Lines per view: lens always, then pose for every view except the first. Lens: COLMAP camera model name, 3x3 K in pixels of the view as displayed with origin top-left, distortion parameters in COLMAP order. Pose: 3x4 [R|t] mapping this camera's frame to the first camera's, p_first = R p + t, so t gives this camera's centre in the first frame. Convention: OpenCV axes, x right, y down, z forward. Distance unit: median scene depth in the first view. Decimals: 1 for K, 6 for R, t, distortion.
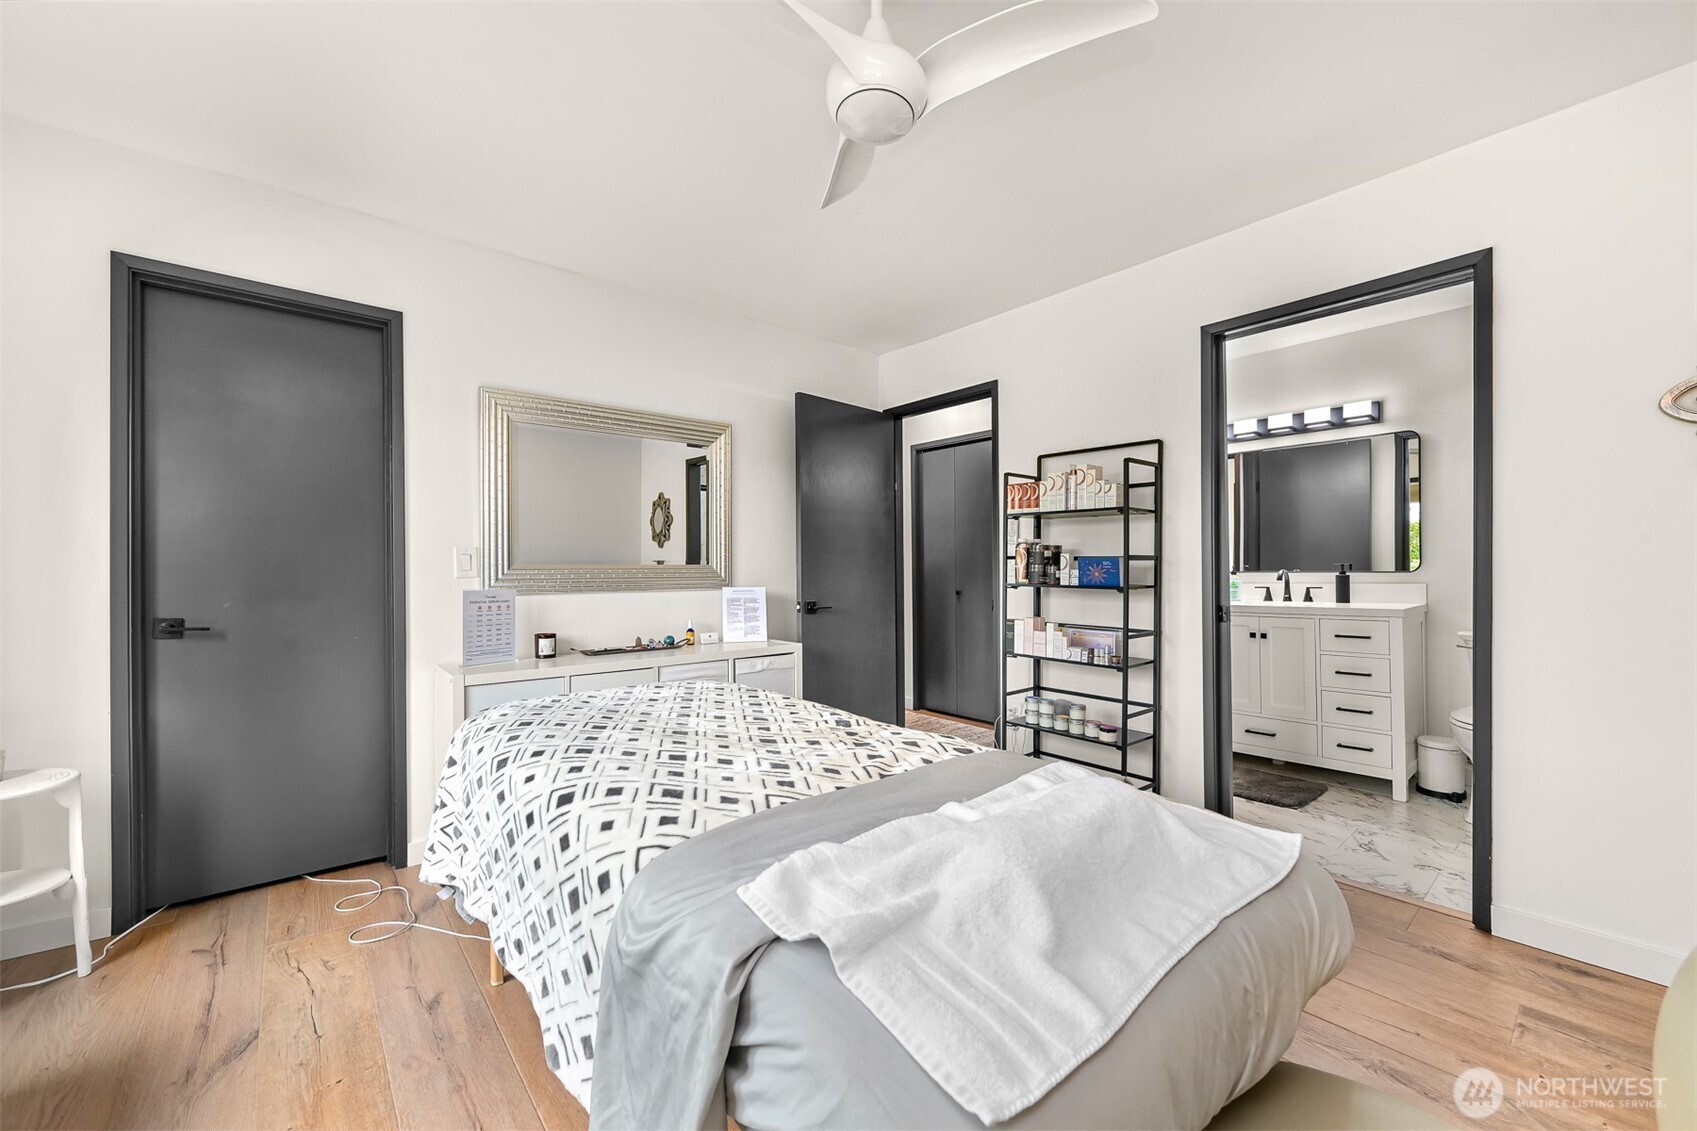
lens RADIAL K [[663.3, 0, 853.8], [0, 663.3, 569.9], [0, 0, 1]] dist [-0.002299, 0.000437]
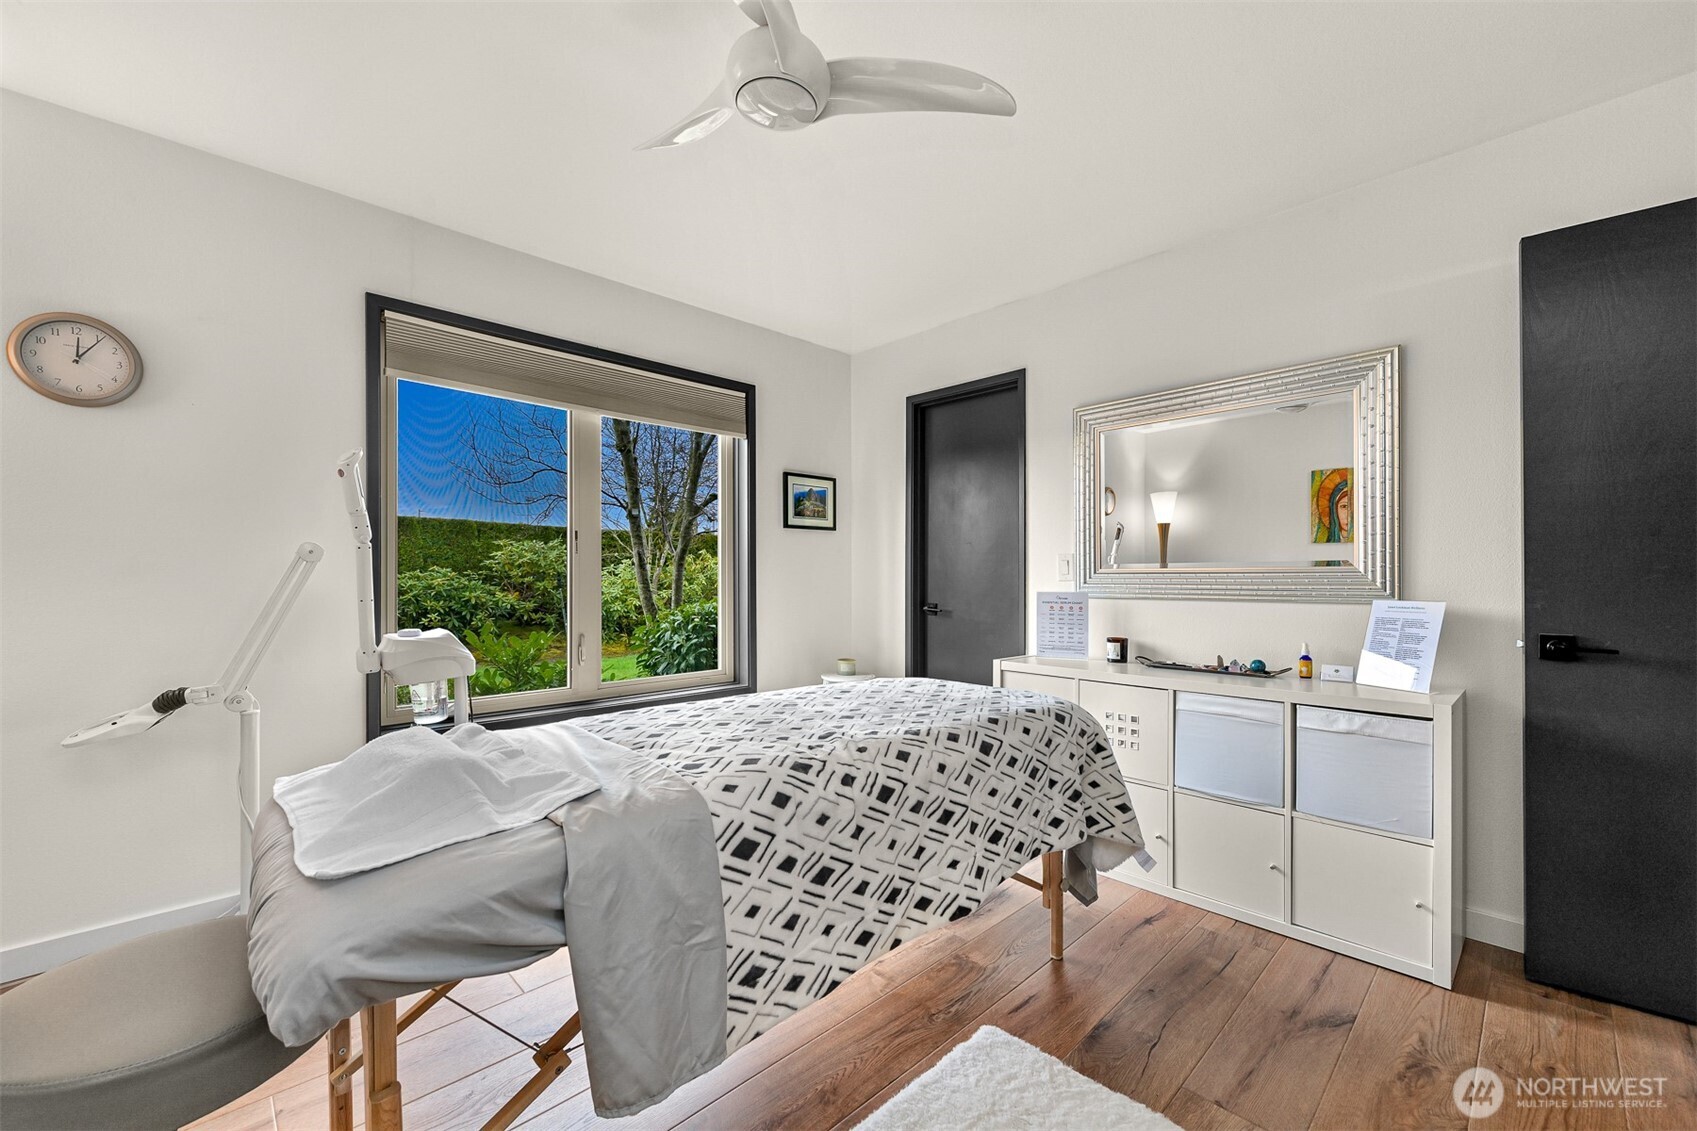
lens RADIAL K [[687.7, 0, 858.5], [0, 687.7, 558.2], [0, 0, 1]] dist [-0.002903, -0.000137]
pose [[0.083853, -0.024053, -0.996188, 0.474432], [-0.001140, 0.999706, -0.024234, 0.001777], [0.996477, 0.003168, 0.083801, 0.473270]]
